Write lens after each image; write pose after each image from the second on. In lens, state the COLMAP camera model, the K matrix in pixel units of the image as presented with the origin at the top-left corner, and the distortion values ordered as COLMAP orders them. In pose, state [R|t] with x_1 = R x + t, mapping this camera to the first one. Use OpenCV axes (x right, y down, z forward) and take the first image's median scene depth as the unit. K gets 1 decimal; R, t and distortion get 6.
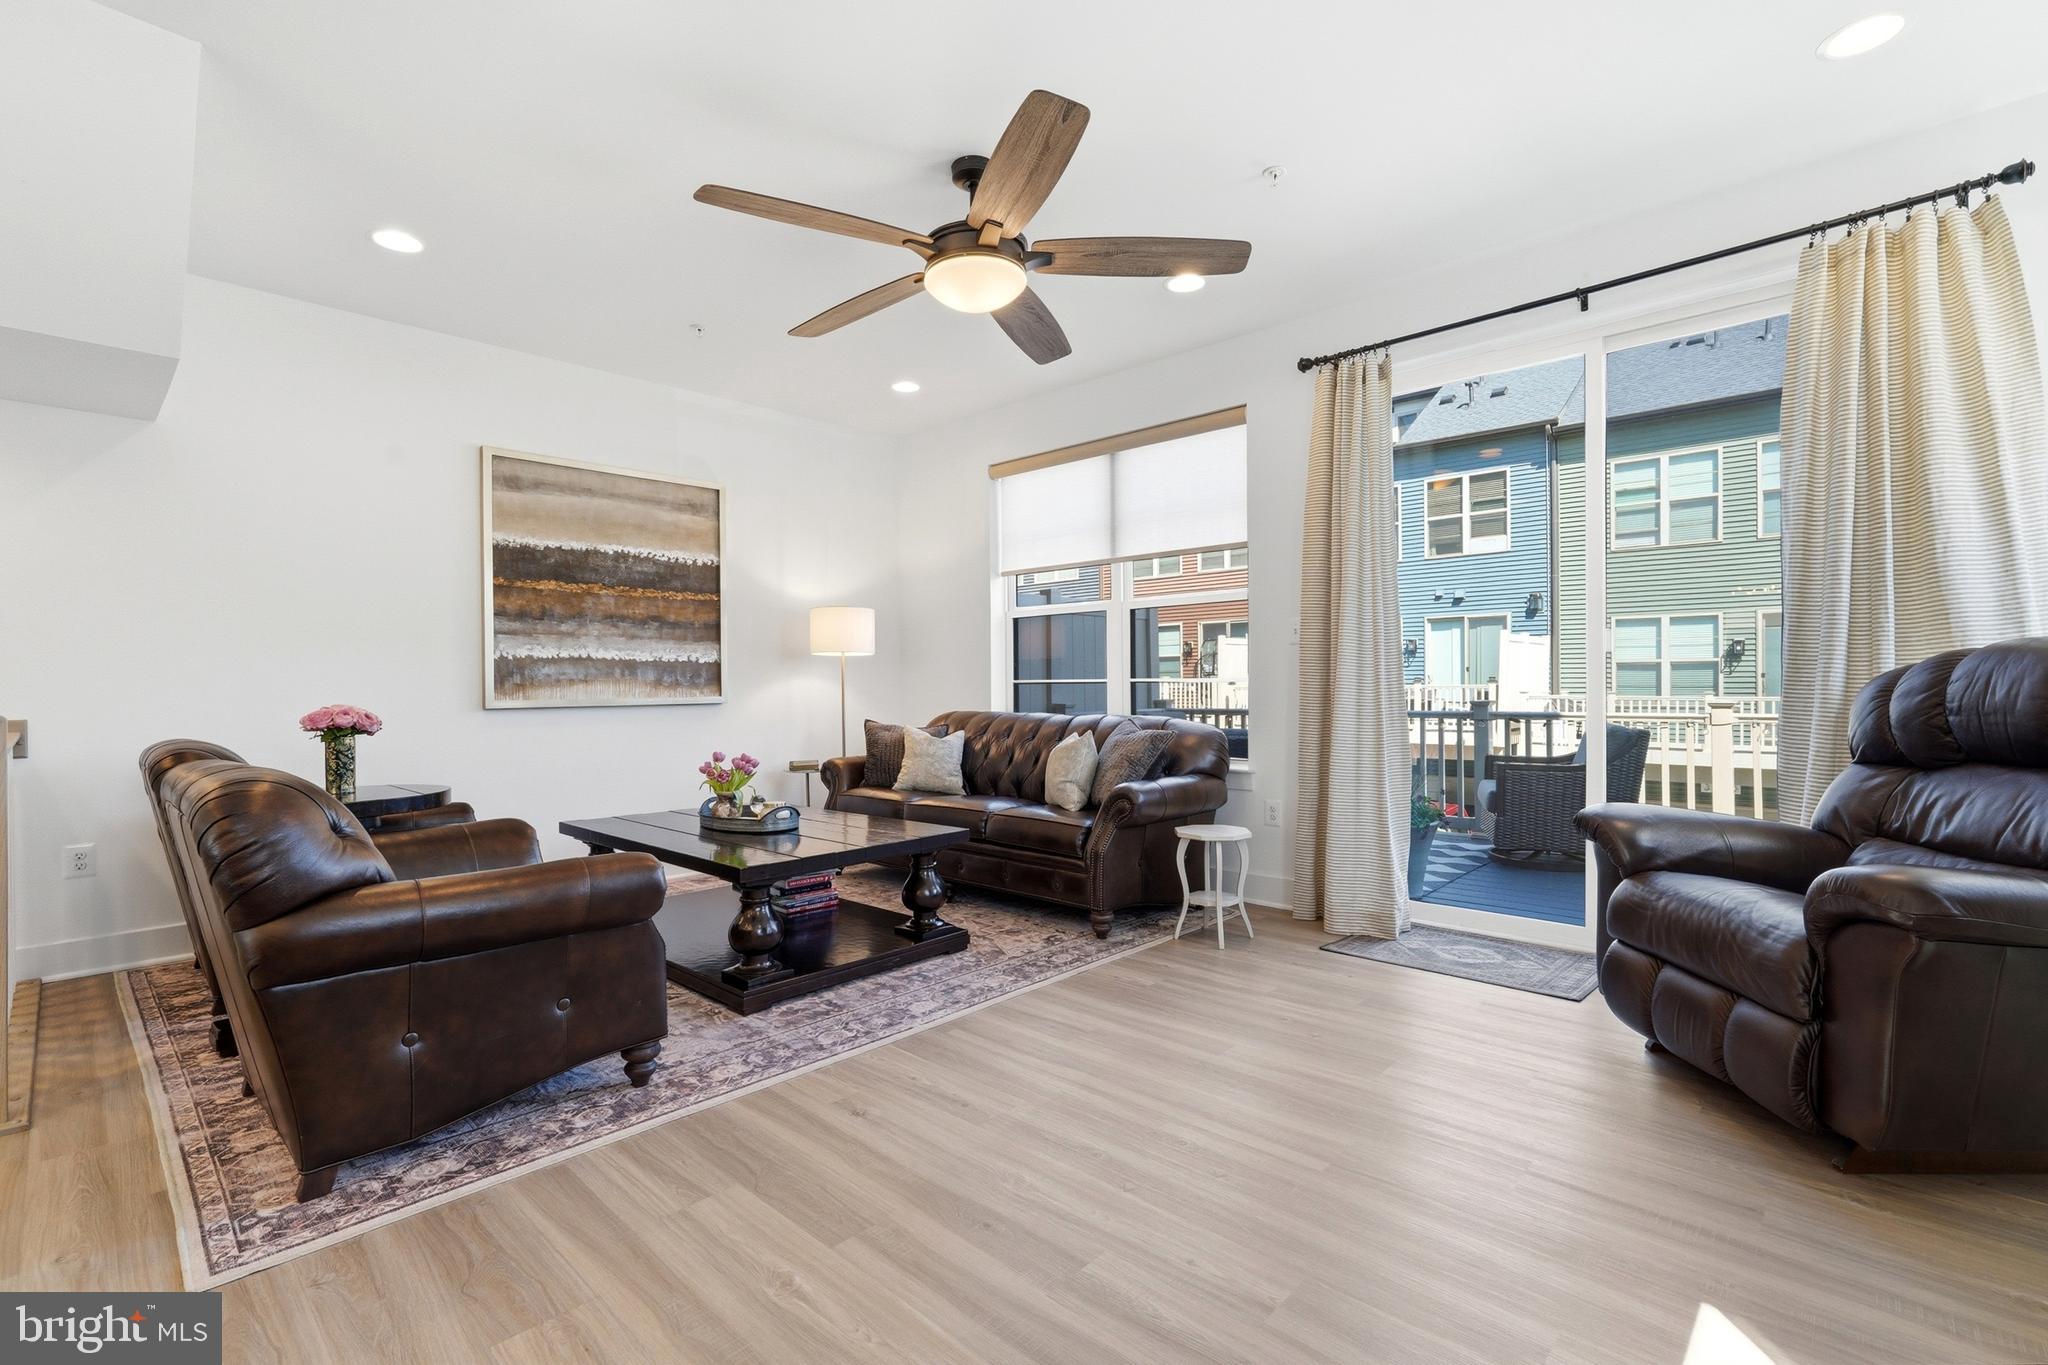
lens RADIAL K [[909.7, 0, 1019.7], [0, 909.7, 691.9], [0, 0, 1]] dist [-0.001585, 0.000533]
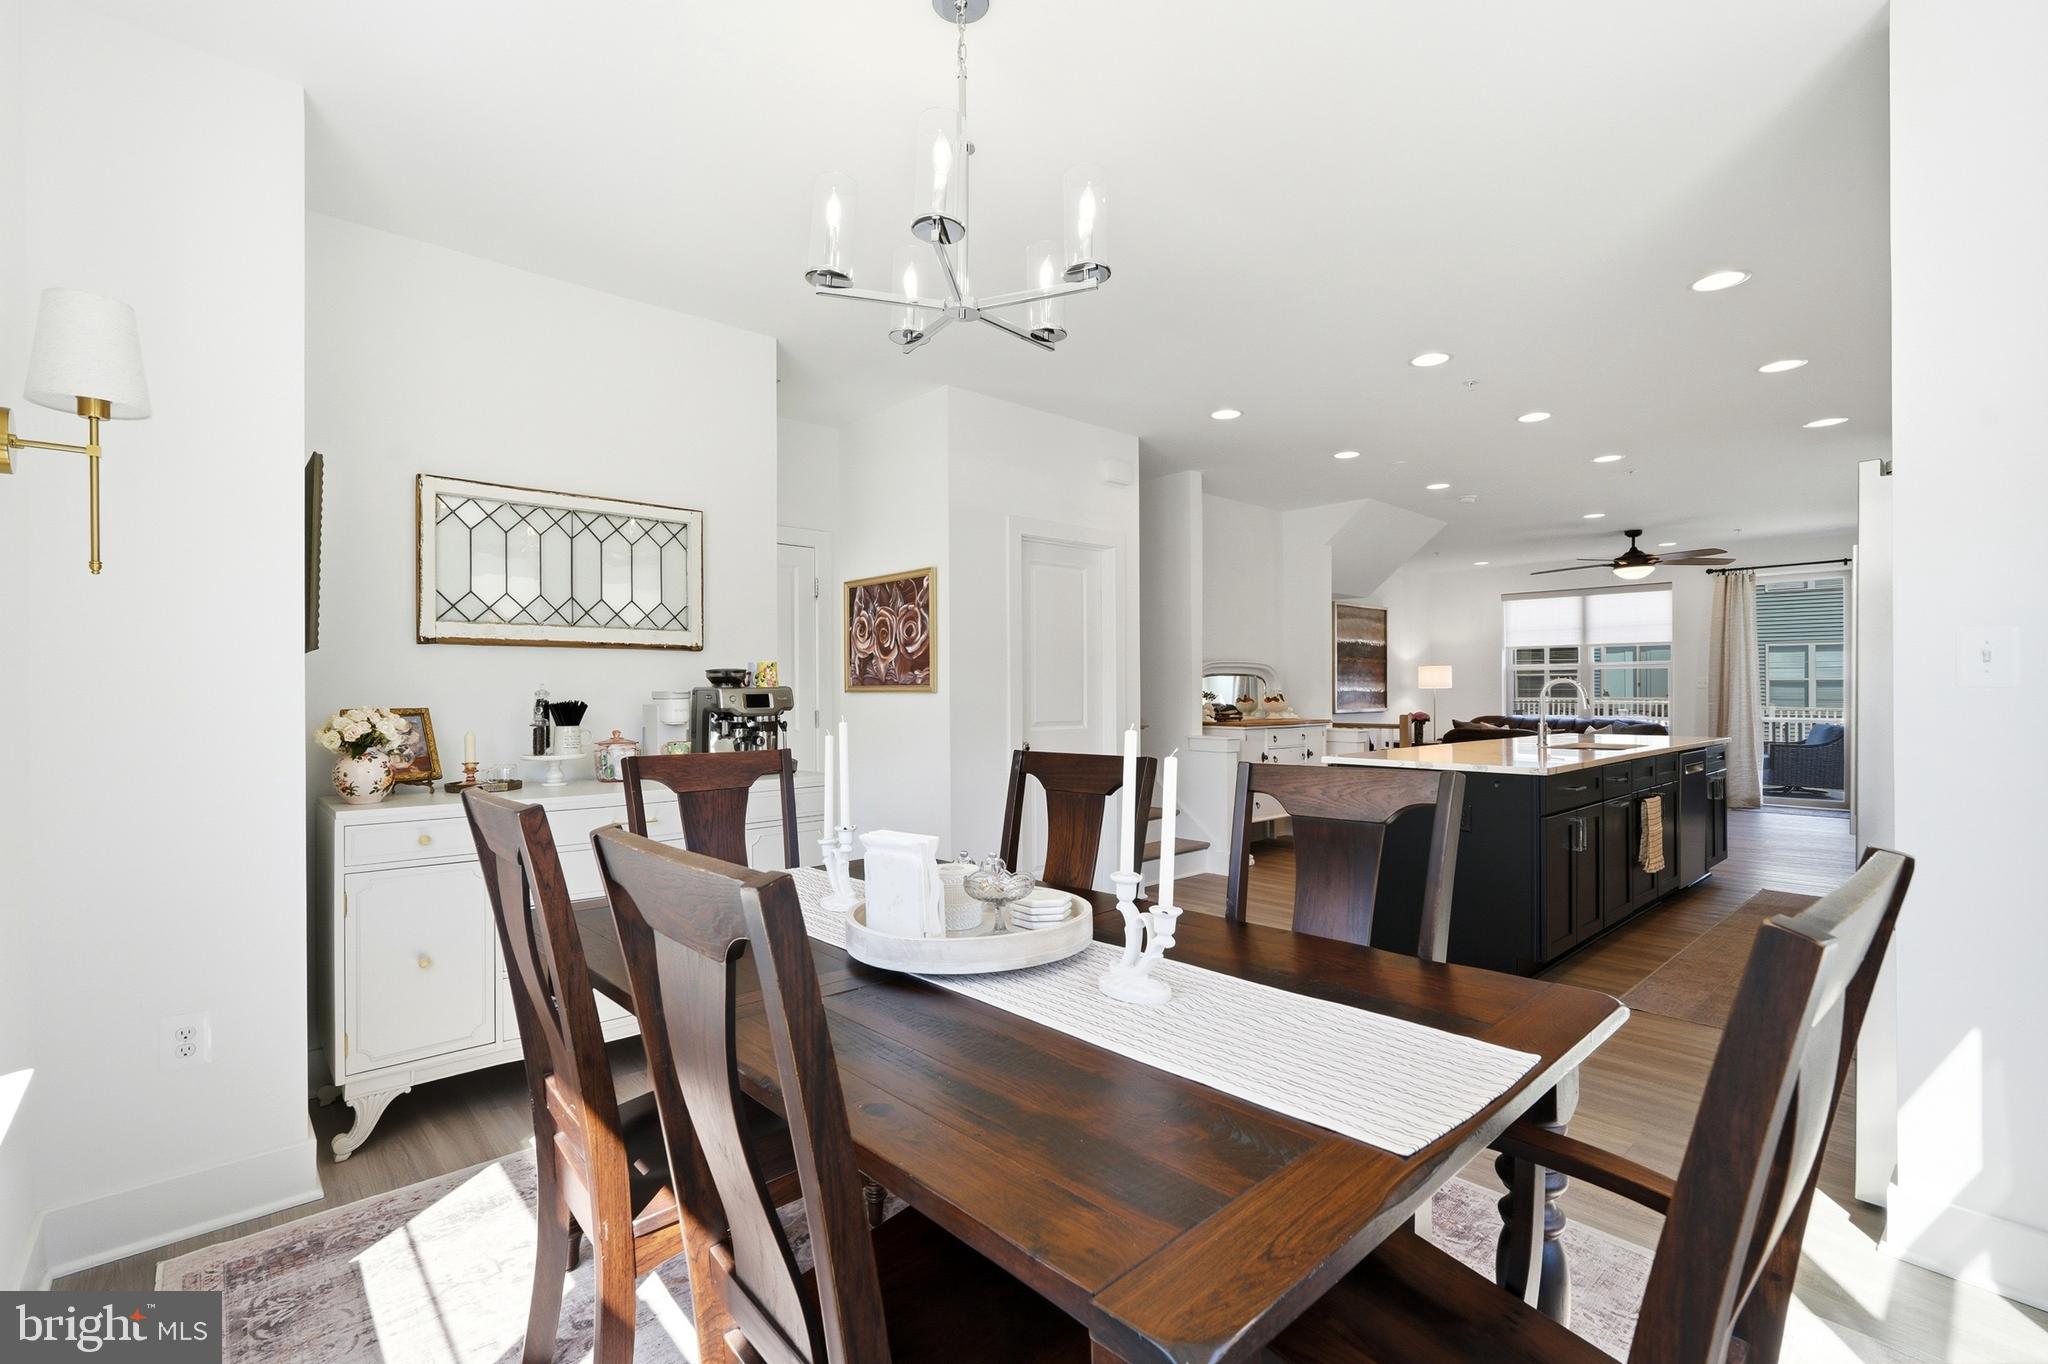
lens RADIAL K [[902.0, 0, 1050.6], [0, 902.0, 684.9], [0, 0, 1]] dist [0.013881, 0.000234]
pose [[0.998677, 0.004050, -0.051259, -1.001259], [-0.004702, 0.999910, -0.012598, -0.018521], [0.051203, 0.012822, 0.998606, -1.136516]]
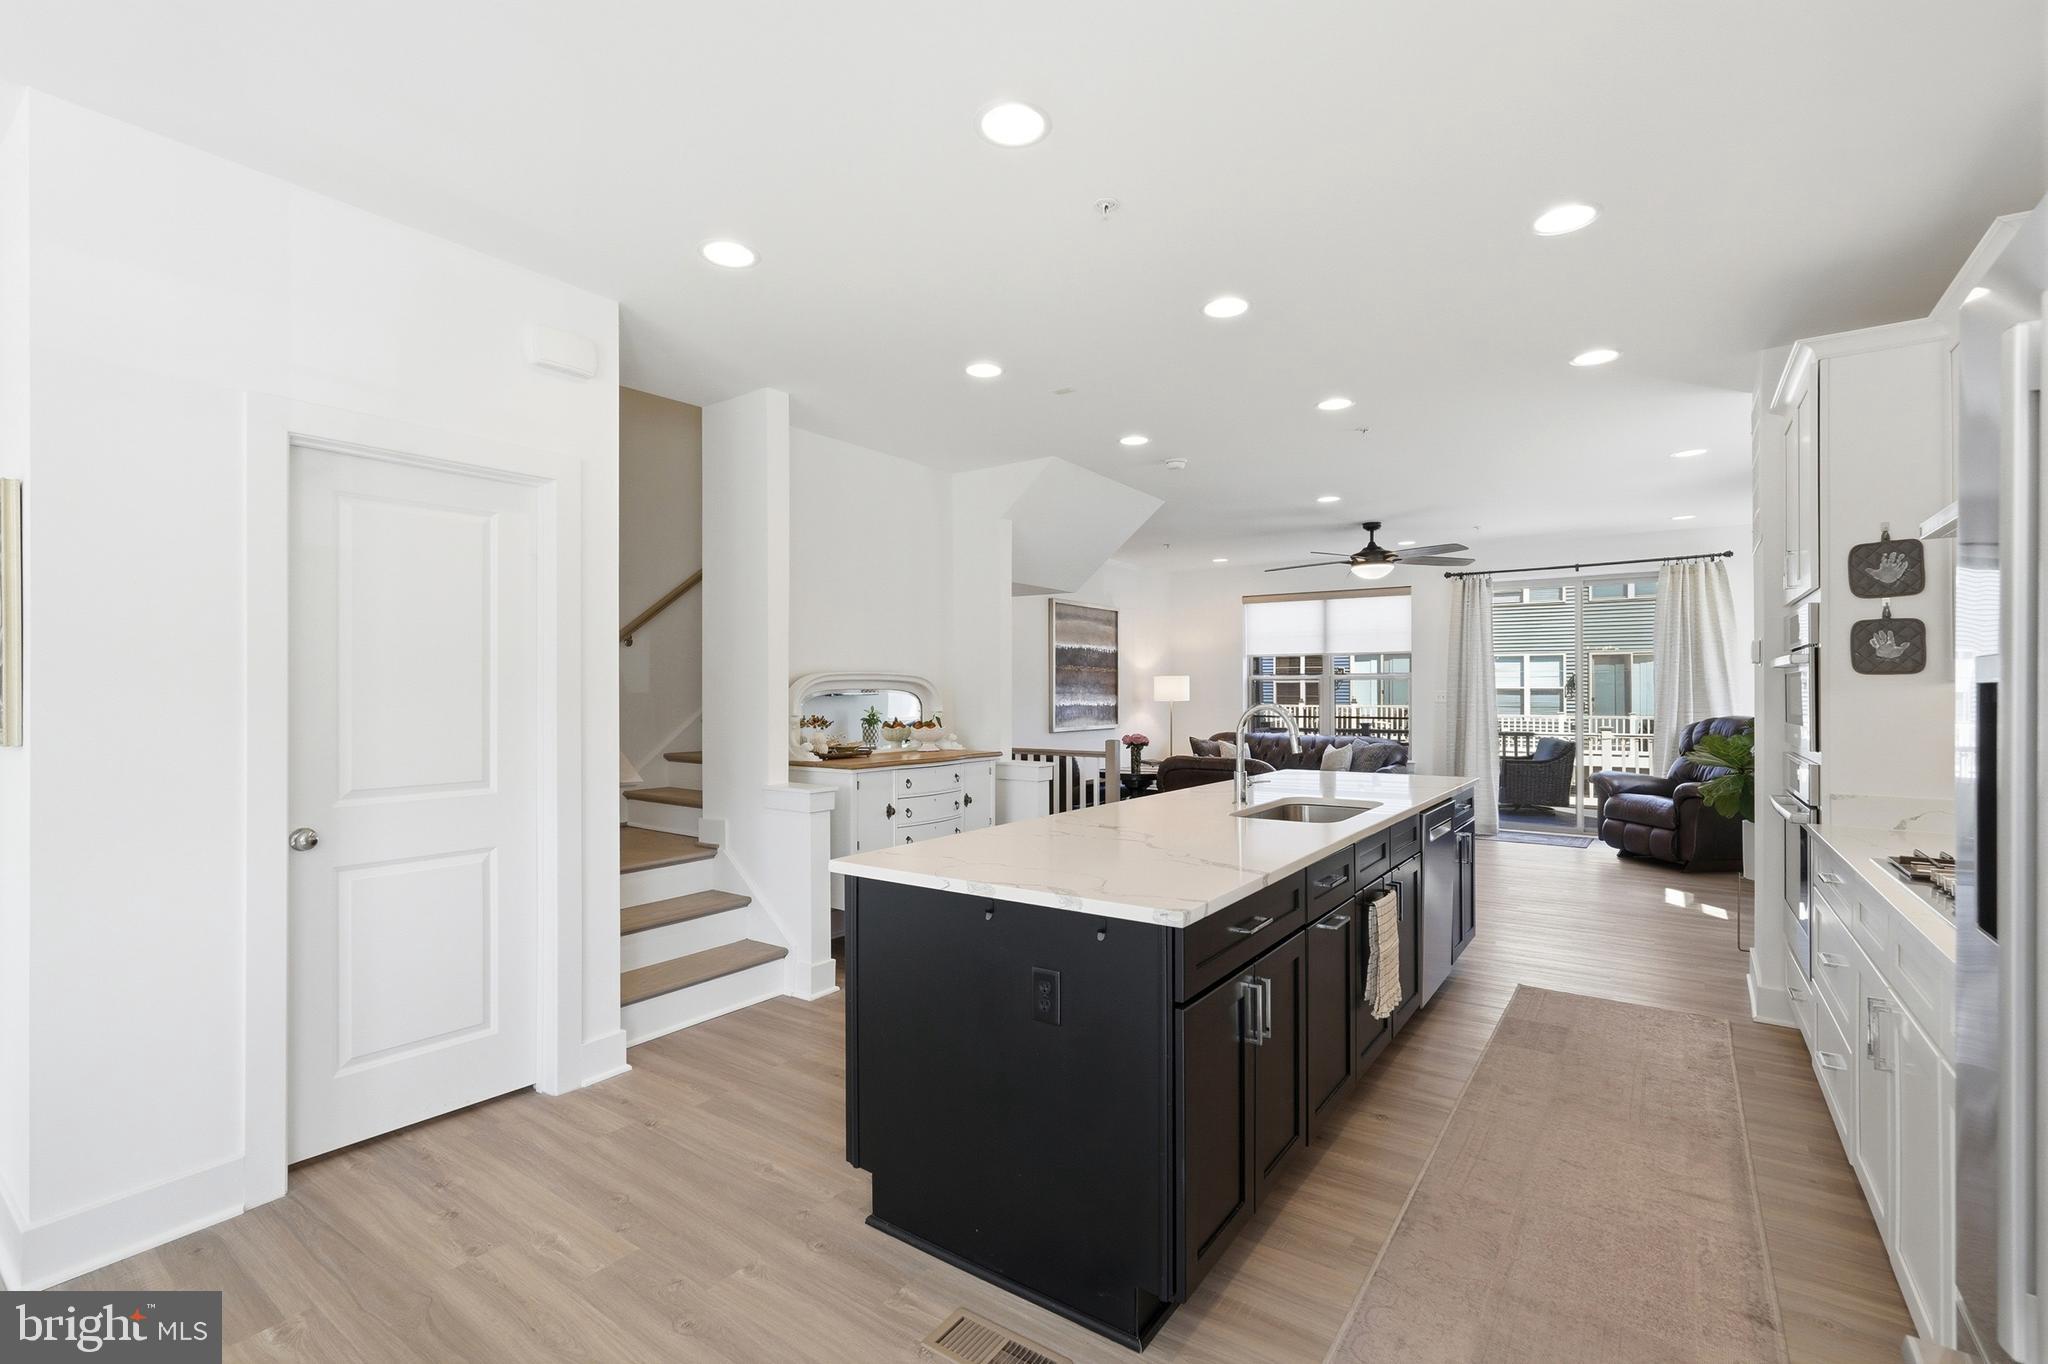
lens RADIAL K [[896.8, 0, 1024.0], [0, 896.8, 682.0], [0, 0, 1]] dist [-0.002035, 0.000008]
pose [[0.989928, 0.008547, 0.141312, -0.769785], [-0.005836, 0.999791, -0.019586, -0.043361], [-0.141450, 0.018564, 0.989771, -0.756431]]
